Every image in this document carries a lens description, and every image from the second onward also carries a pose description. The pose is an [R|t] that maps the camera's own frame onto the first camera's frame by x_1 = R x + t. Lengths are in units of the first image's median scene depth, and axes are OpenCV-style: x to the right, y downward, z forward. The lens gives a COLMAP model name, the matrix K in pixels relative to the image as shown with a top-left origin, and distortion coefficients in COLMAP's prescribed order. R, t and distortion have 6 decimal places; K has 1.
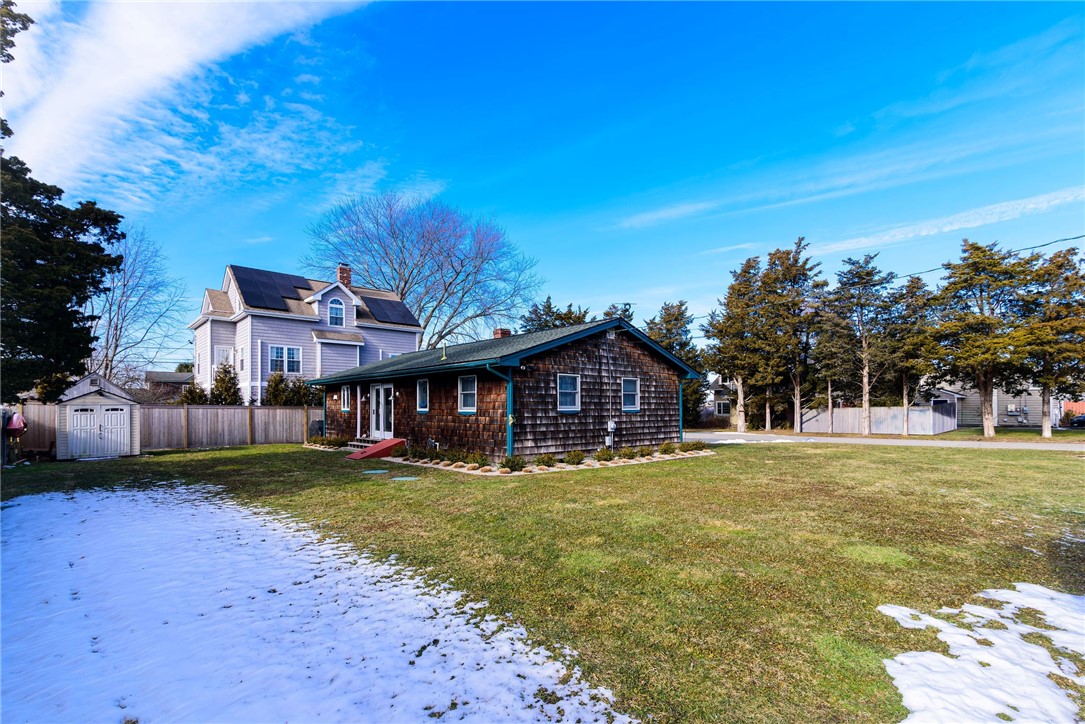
lens RADIAL K [[513.7, 0, 546.0], [0, 513.7, 397.4], [0, 0, 1]] dist [0.014028, 0.000060]
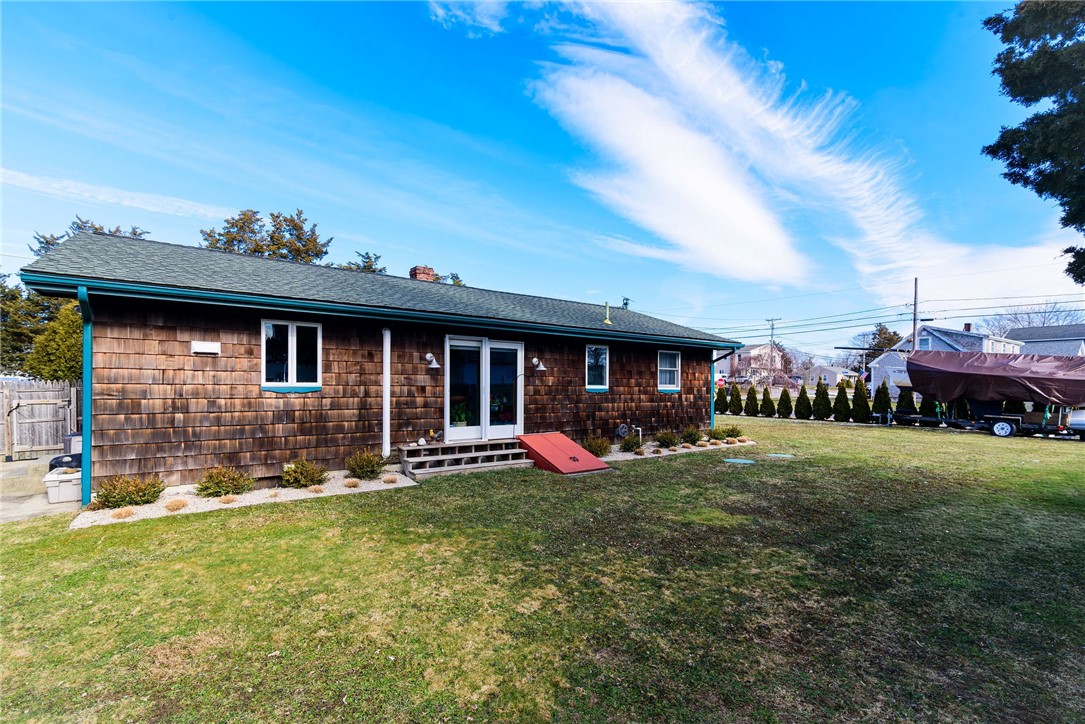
lens RADIAL K [[503.9, 0, 545.7], [0, 503.9, 376.6], [0, 0, 1]] dist [0.014279, -0.000266]
pose [[0.107377, 0.020918, 0.993998, -0.793367], [-0.029091, 0.999417, -0.017890, 0.019912], [-0.993793, -0.026996, 0.107923, 0.820837]]
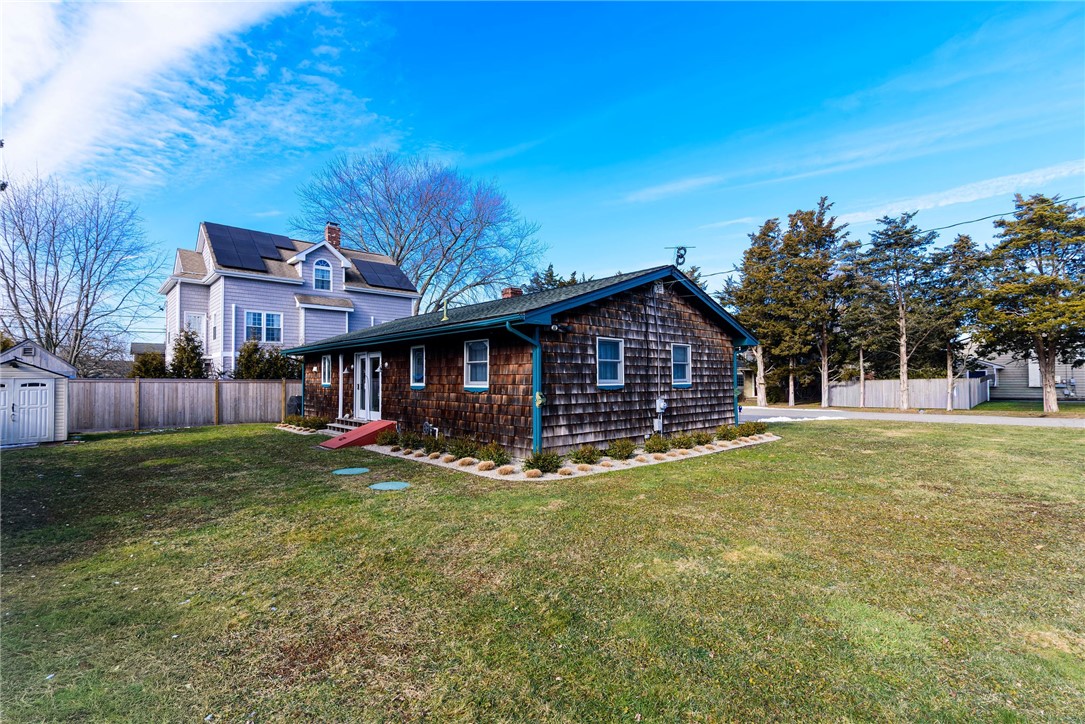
lens RADIAL K [[497.5, 0, 542.5], [0, 497.5, 362.0], [0, 0, 1]] dist [0.014653, -0.000412]
pose [[0.999982, -0.001586, 0.005867, -0.043893], [0.001673, 0.999888, -0.014898, 0.000991], [-0.005843, 0.014908, 0.999872, 0.195659]]
